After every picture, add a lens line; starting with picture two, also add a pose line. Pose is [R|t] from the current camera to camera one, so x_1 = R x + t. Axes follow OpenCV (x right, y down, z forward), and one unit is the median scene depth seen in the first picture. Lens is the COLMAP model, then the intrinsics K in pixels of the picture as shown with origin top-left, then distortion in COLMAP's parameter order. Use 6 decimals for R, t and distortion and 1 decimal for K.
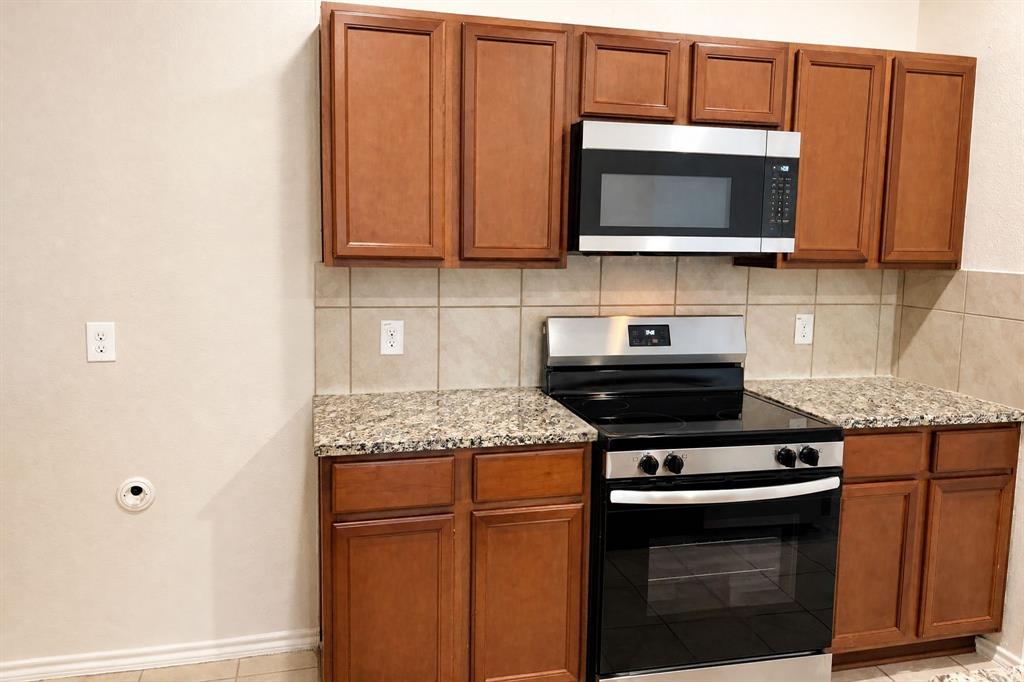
lens RADIAL K [[776.9, 0, 508.4], [0, 776.9, 318.1], [0, 0, 1]] dist [0.034599, 0.001372]
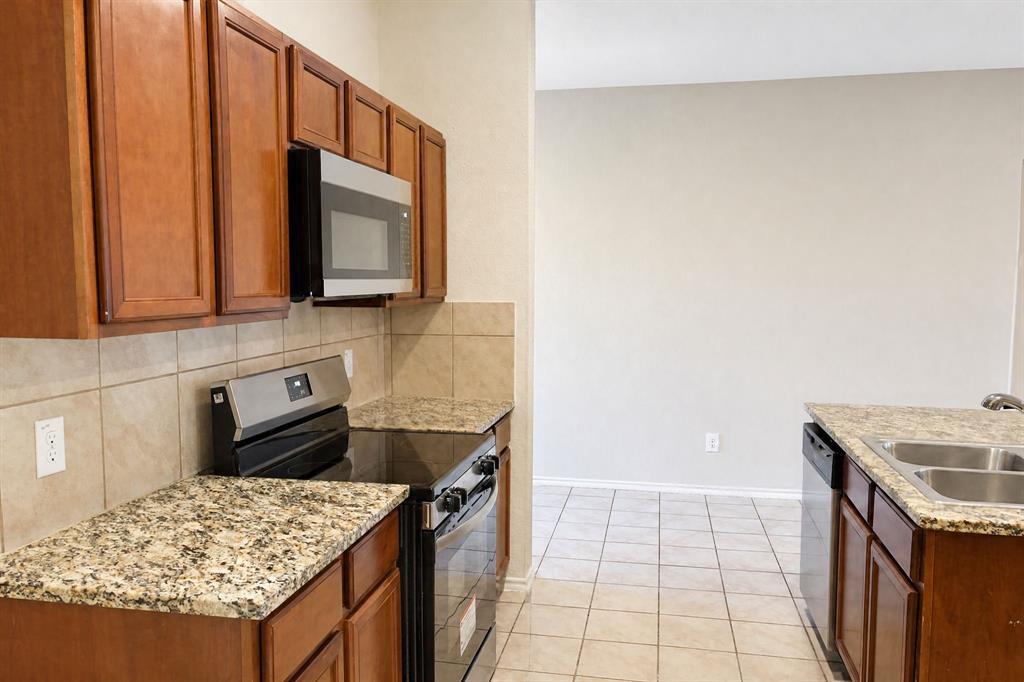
lens RADIAL K [[782.5, 0, 512.0], [0, 782.5, 341.0], [0, 0, 1]] dist [0.007090, 0.001206]
pose [[0.422289, -0.088370, 0.902144, -0.554071], [0.106563, 0.993175, 0.047405, -0.049818], [-0.900176, 0.076116, 0.428824, 0.386527]]
